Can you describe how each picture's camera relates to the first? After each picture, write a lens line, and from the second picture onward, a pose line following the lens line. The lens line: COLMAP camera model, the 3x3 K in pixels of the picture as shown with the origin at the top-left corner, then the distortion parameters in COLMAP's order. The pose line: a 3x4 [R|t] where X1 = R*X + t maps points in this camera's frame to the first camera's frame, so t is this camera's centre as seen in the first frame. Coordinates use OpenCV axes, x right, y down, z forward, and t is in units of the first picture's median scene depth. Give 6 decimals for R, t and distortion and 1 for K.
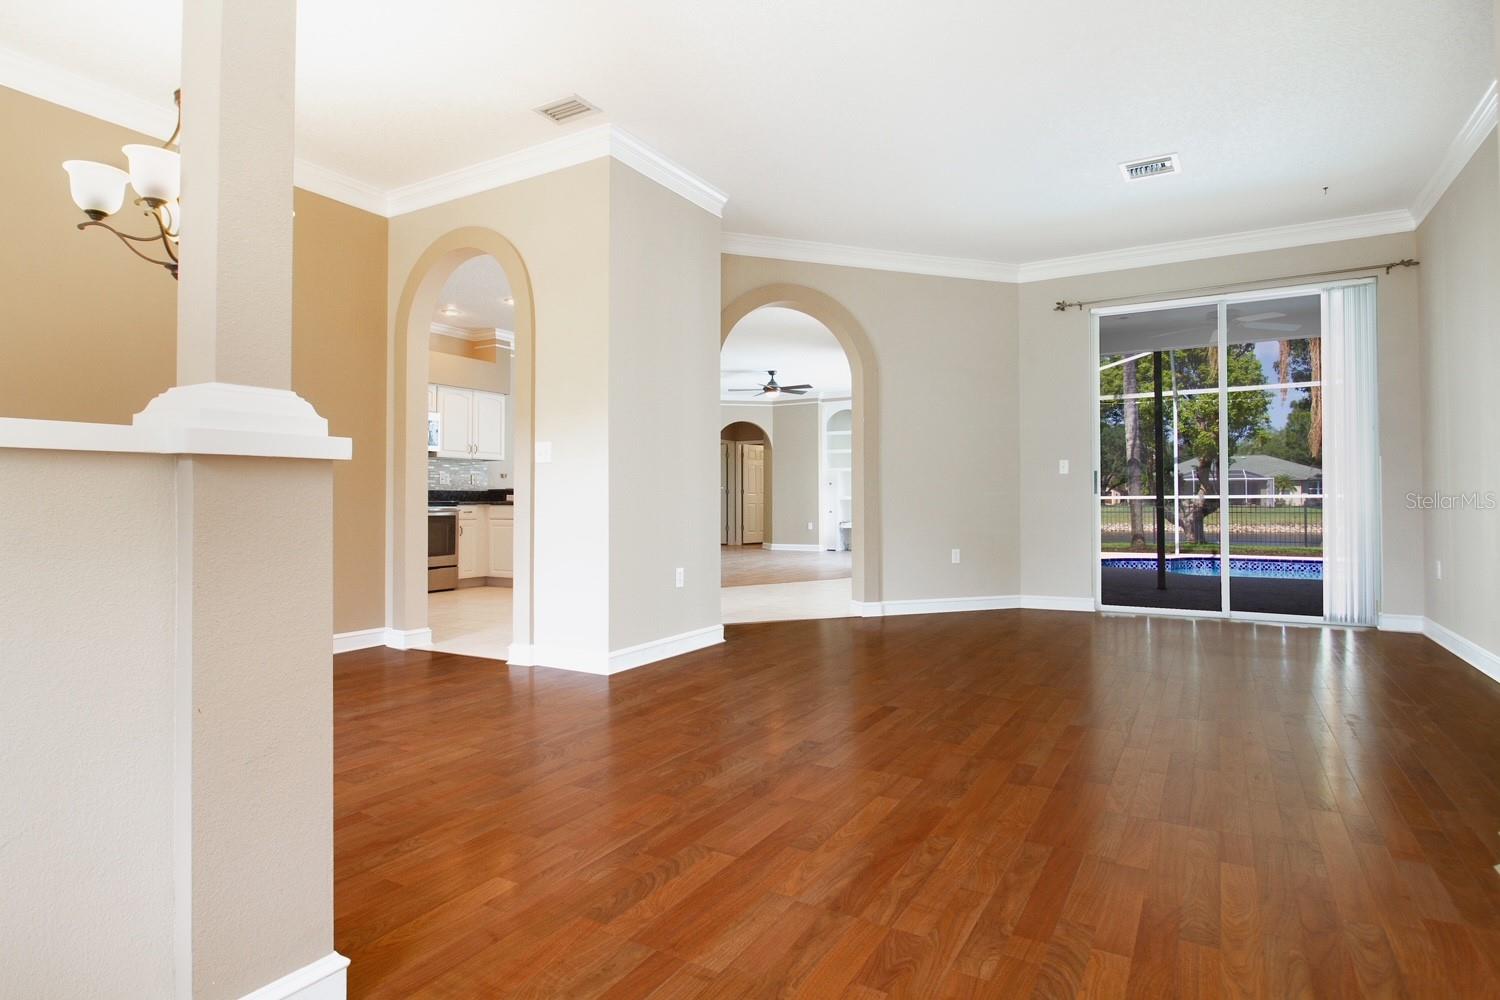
lens RADIAL K [[799.0, 0, 753.7], [0, 799.0, 493.8], [0, 0, 1]] dist [-0.002563, -0.001704]
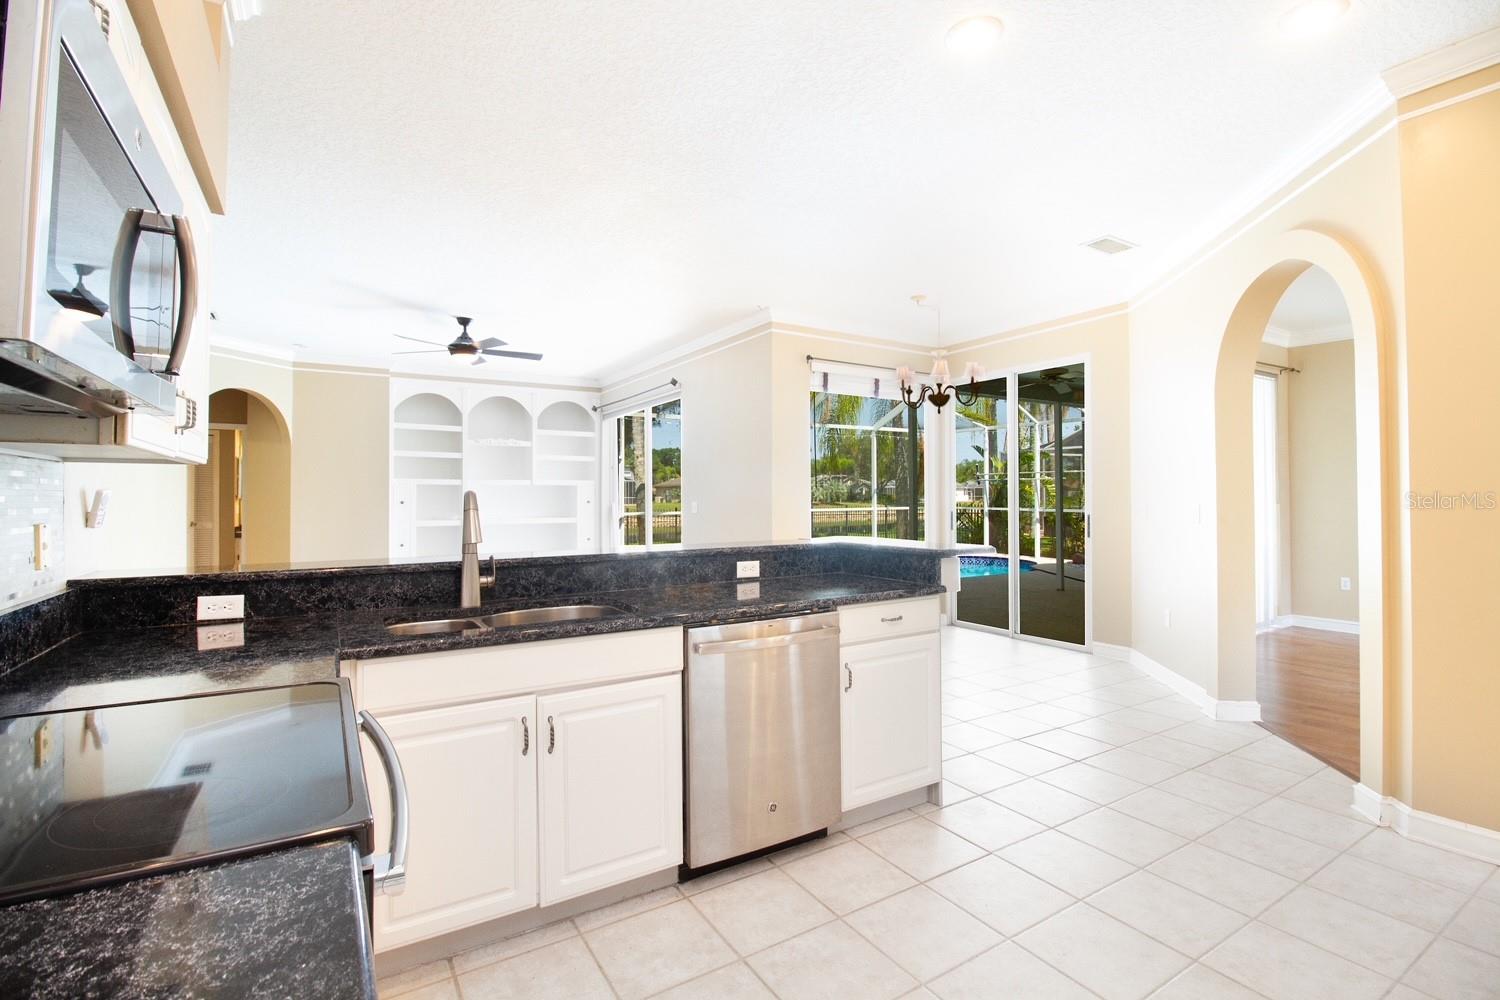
lens RADIAL K [[695.9, 0, 760.7], [0, 695.9, 489.7], [0, 0, 1]] dist [-0.003760, -0.004920]
pose [[0.466864, 0.010031, 0.884272, -0.475107], [-0.008244, 0.999942, -0.006991, -0.037602], [-0.884291, -0.004026, 0.466920, 0.824795]]
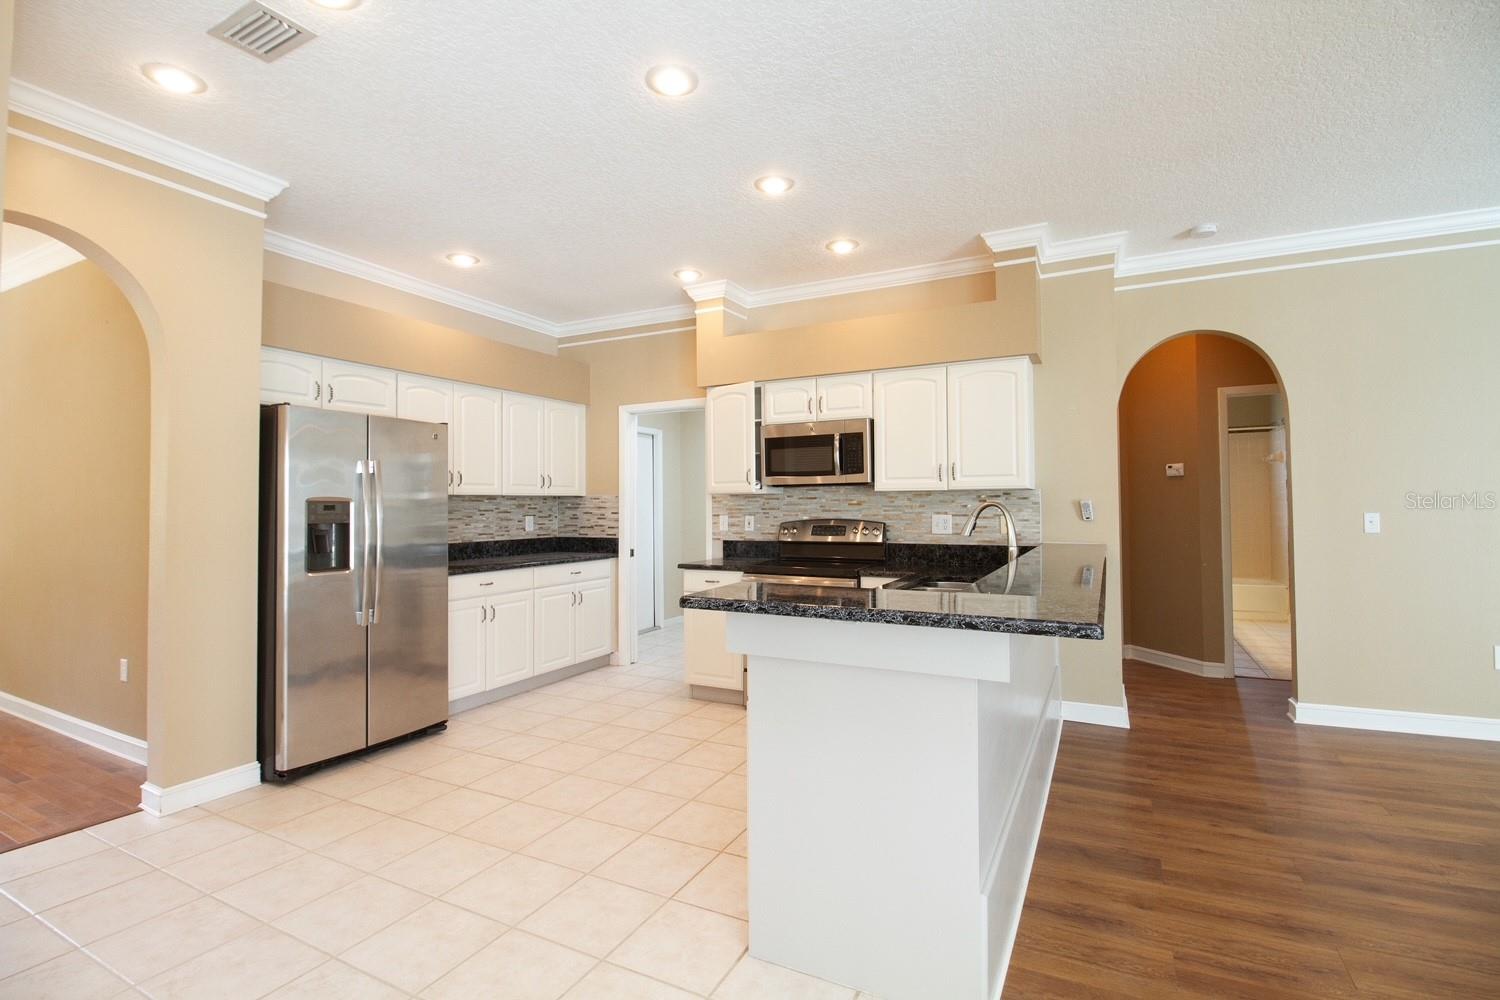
lens RADIAL K [[695.9, 0, 749.4], [0, 695.9, 493.7], [0, 0, 1]] dist [-0.003760, -0.004920]
pose [[0.049192, -0.014639, -0.998682, 0.124274], [0.019419, 0.999718, -0.013698, -0.039969], [0.998601, -0.018719, 0.049462, 0.897839]]
